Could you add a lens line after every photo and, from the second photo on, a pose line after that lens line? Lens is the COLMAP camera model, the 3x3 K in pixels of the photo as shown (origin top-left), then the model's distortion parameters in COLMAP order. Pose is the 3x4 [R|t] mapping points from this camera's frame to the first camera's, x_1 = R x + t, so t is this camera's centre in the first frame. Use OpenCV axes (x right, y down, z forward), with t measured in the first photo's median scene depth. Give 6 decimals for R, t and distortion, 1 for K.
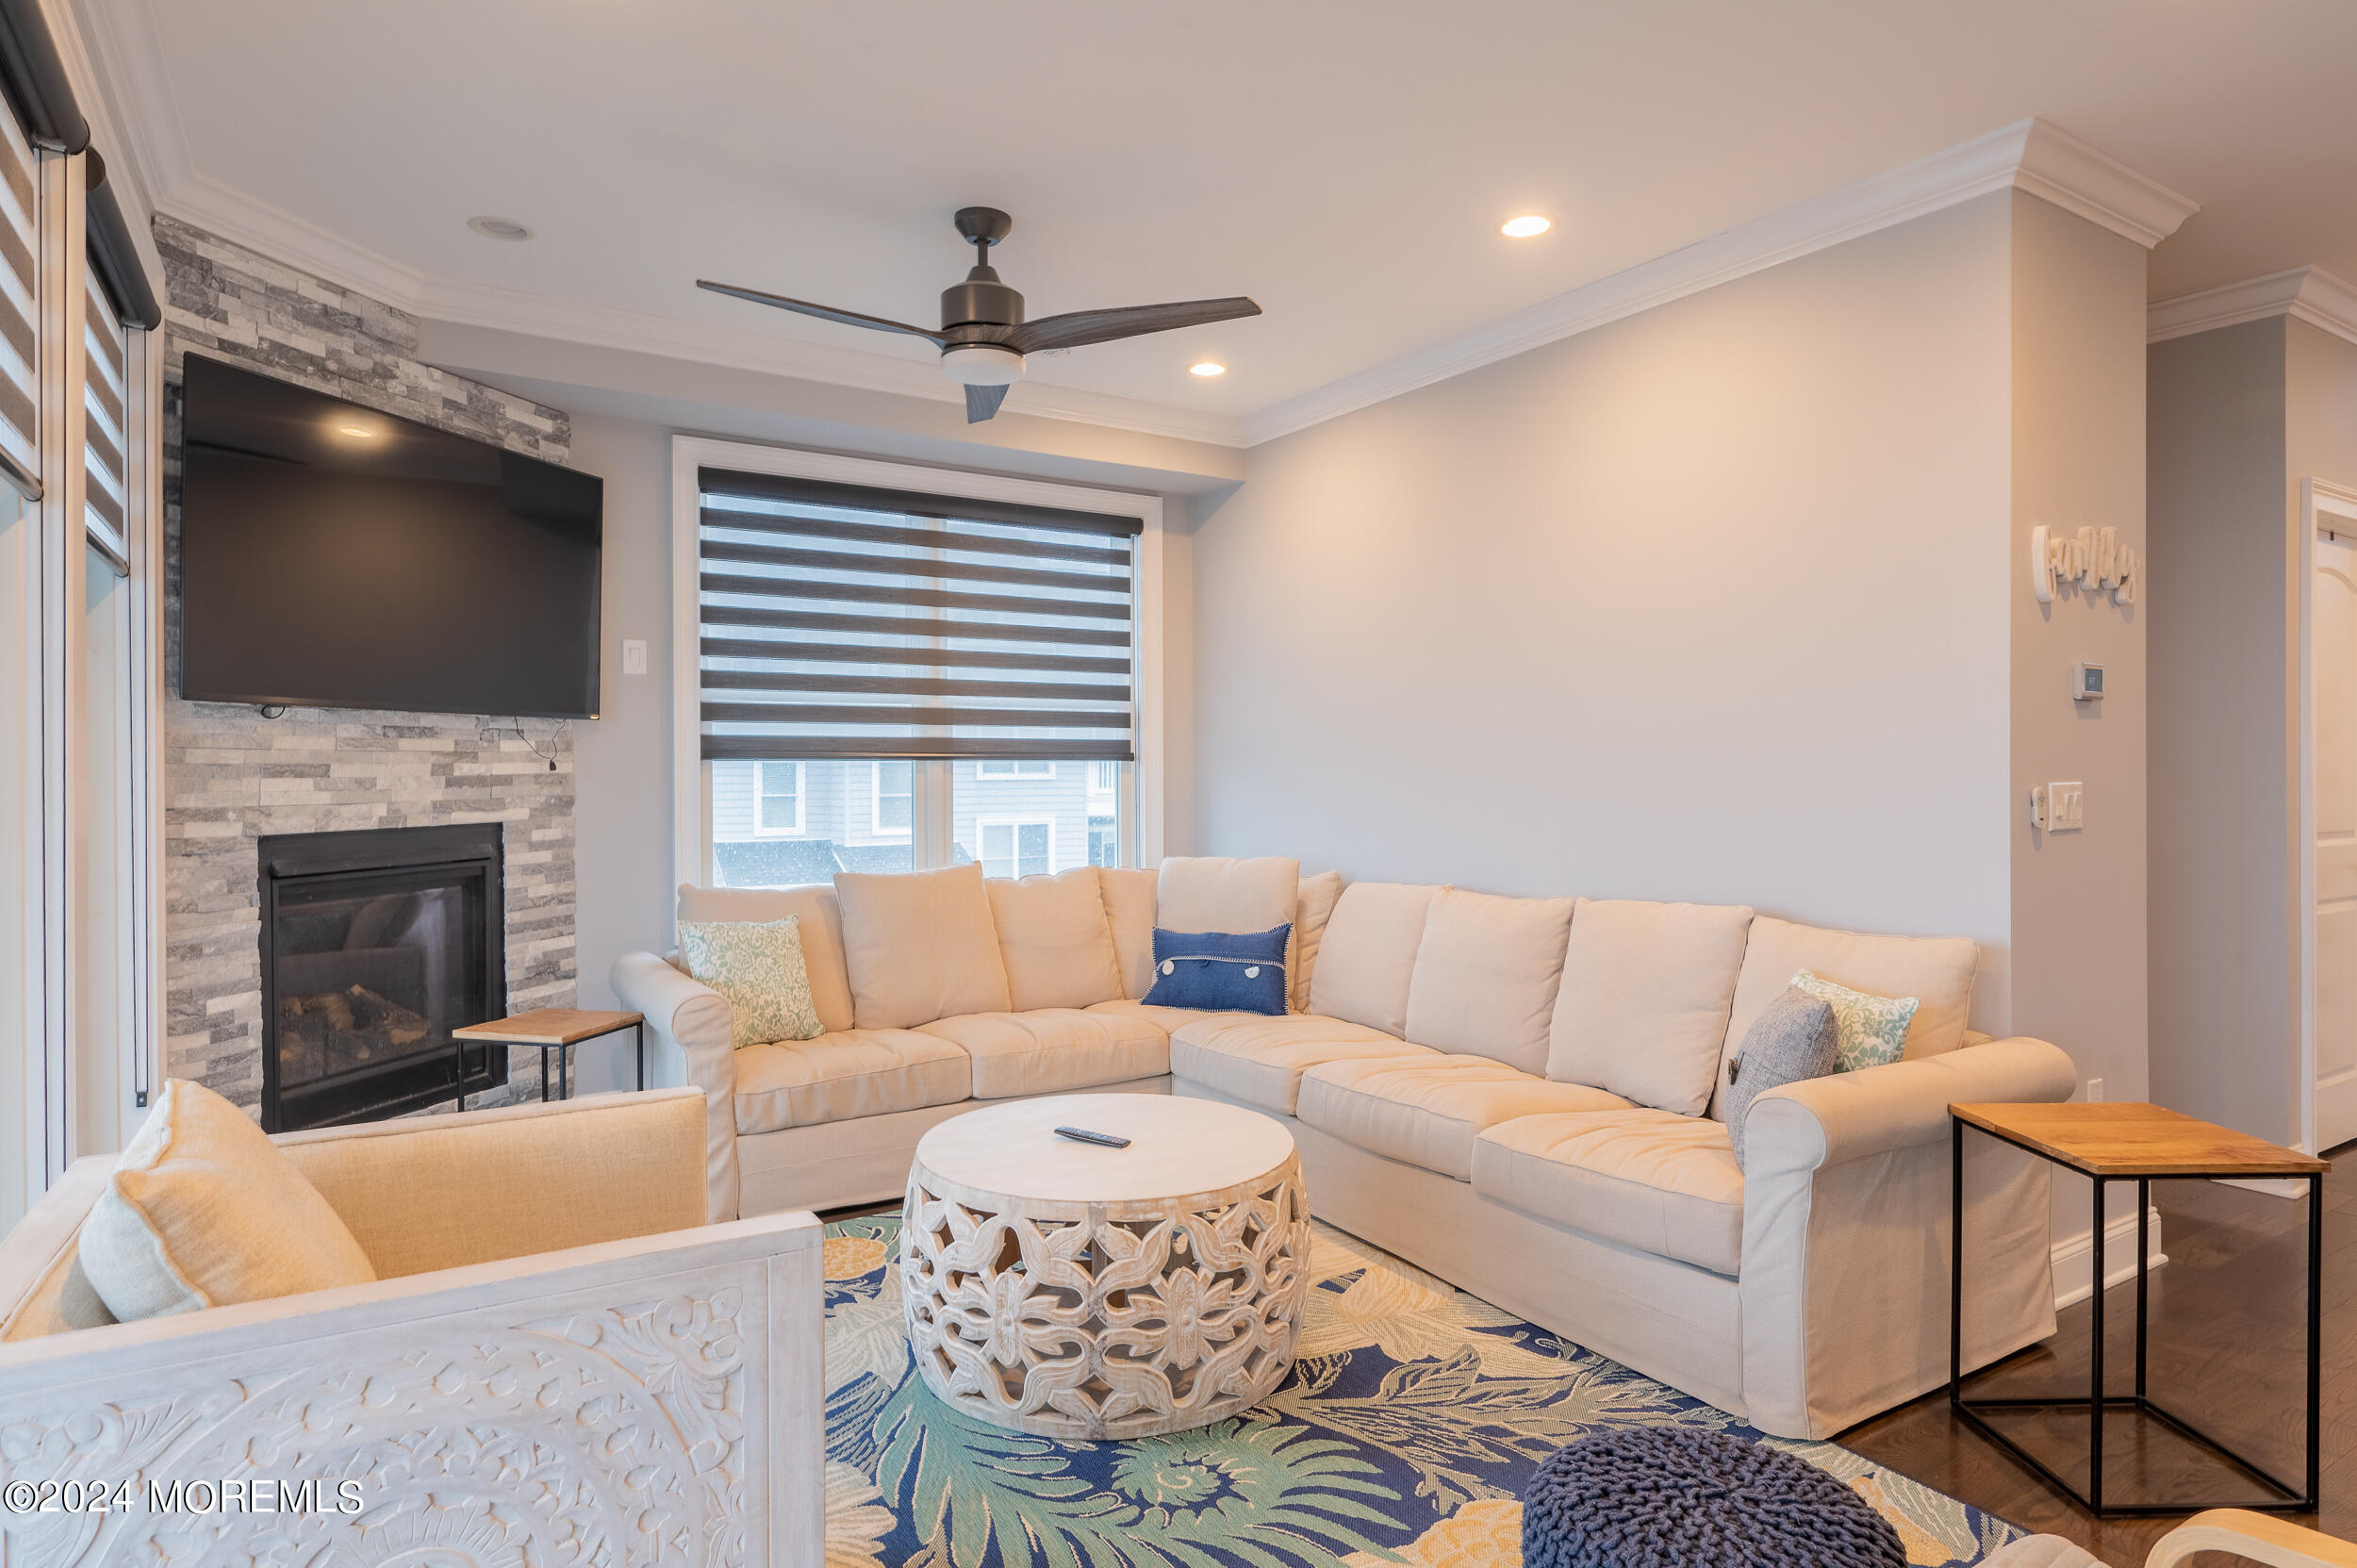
lens RADIAL K [[1327.6, 0, 1208.2], [0, 1327.6, 769.6], [0, 0, 1]] dist [-0.004534, -0.000791]
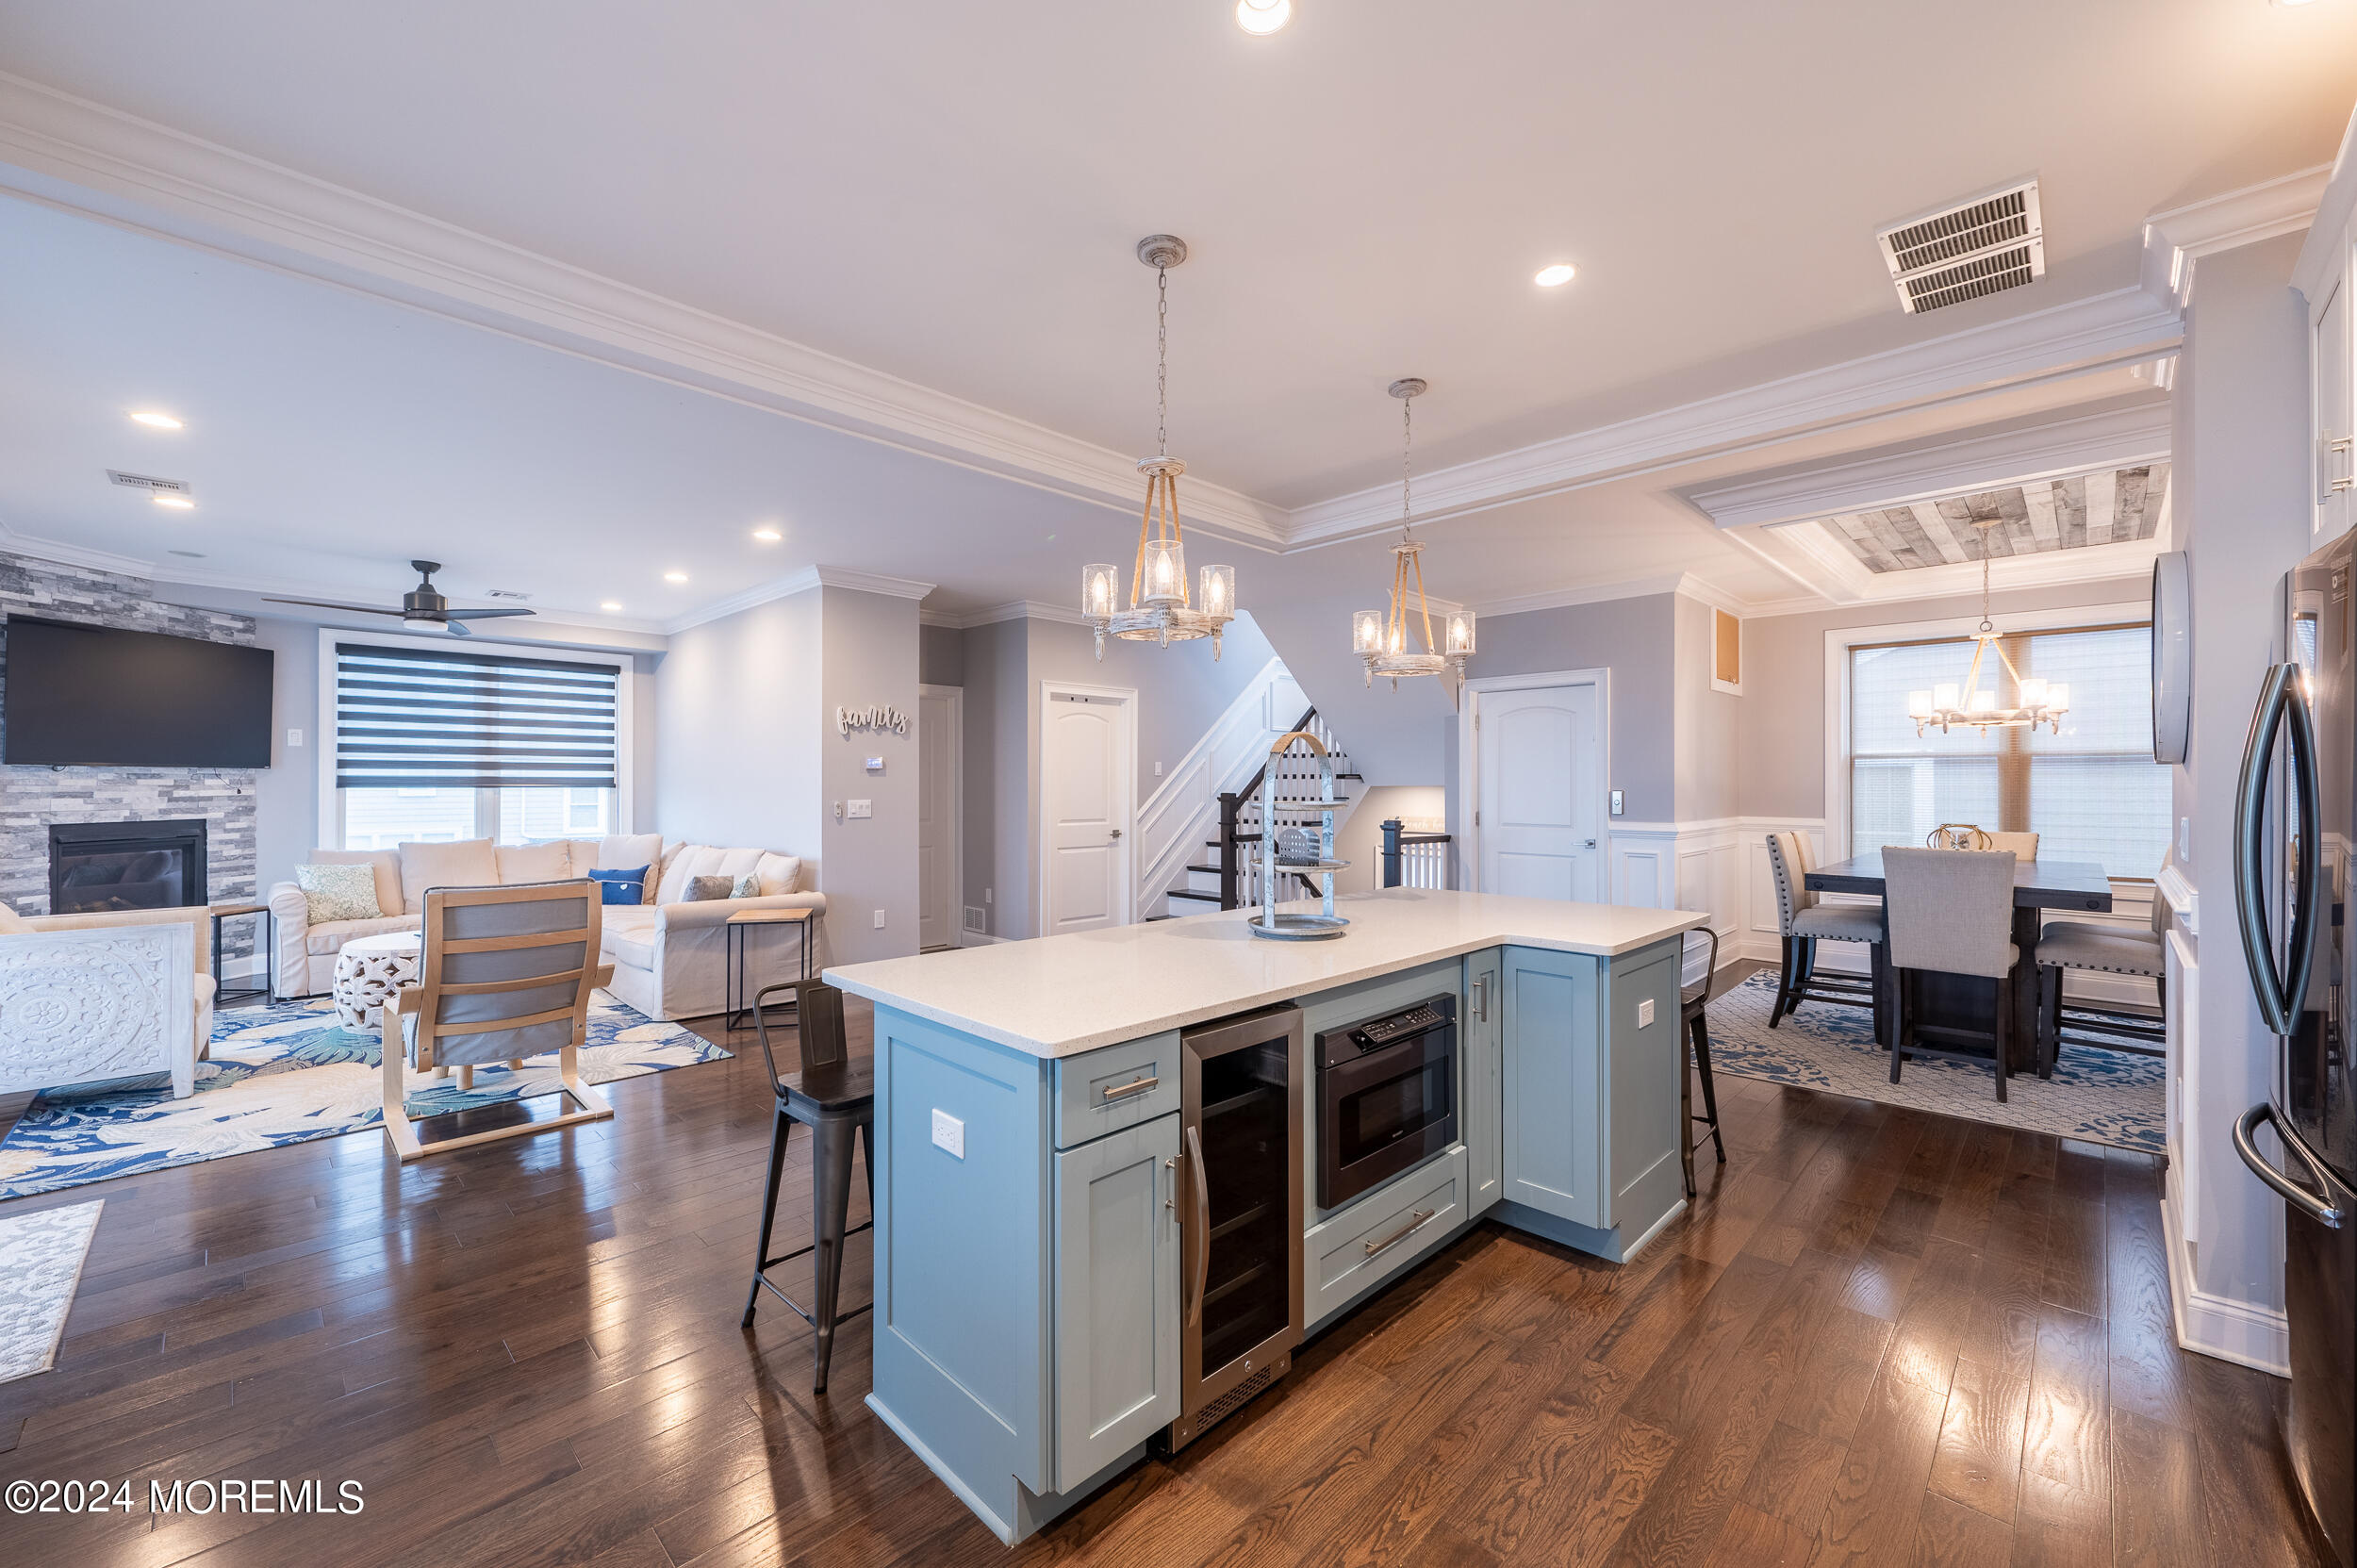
lens RADIAL K [[946.0, 0, 1193.8], [0, 946.0, 776.8], [0, 0, 1]] dist [-0.002476, 0.000208]
pose [[0.977557, 0.005527, 0.210597, 0.735020], [-0.003650, 0.999950, -0.009299, -0.019799], [-0.210638, 0.008322, 0.977529, -0.845795]]
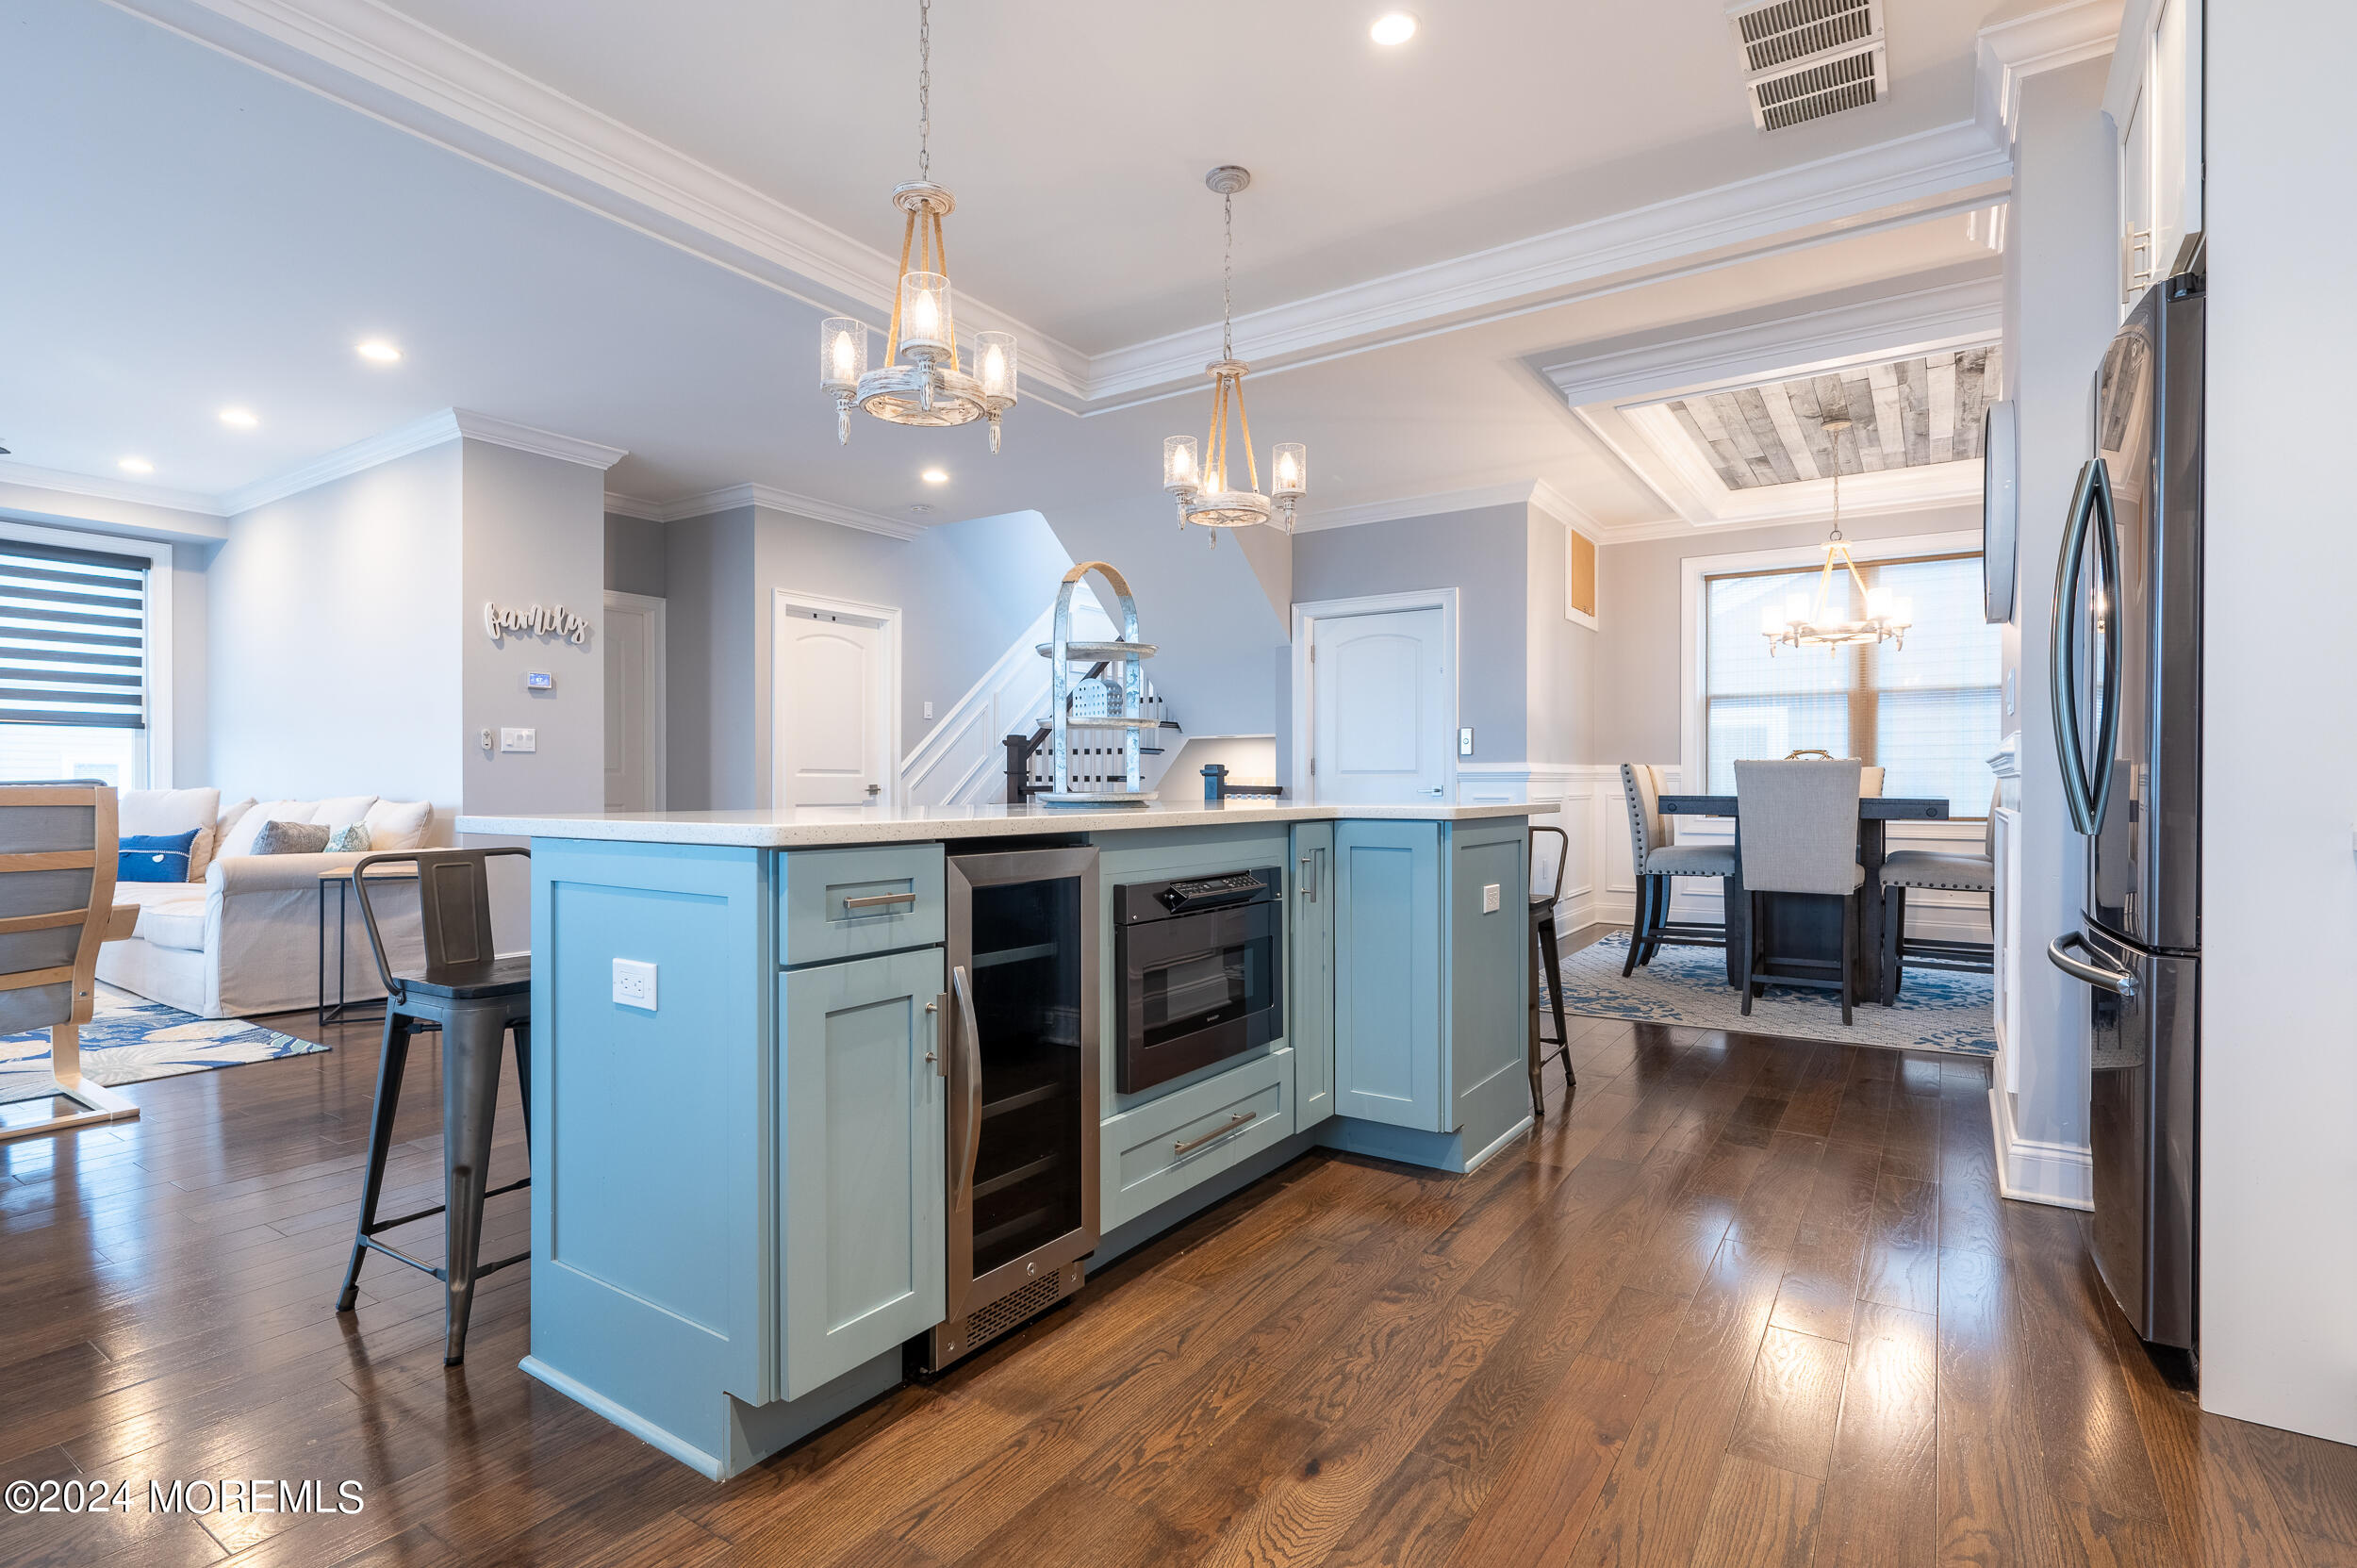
lens RADIAL K [[1154.1, 0, 1201.4], [0, 1154.1, 785.1], [0, 0, 1]] dist [-0.002518, -0.000911]
pose [[0.919327, 0.003356, 0.393480, 0.740985], [-0.002521, 0.999993, -0.002639, 0.079547], [-0.393486, 0.001434, 0.919329, -0.848114]]
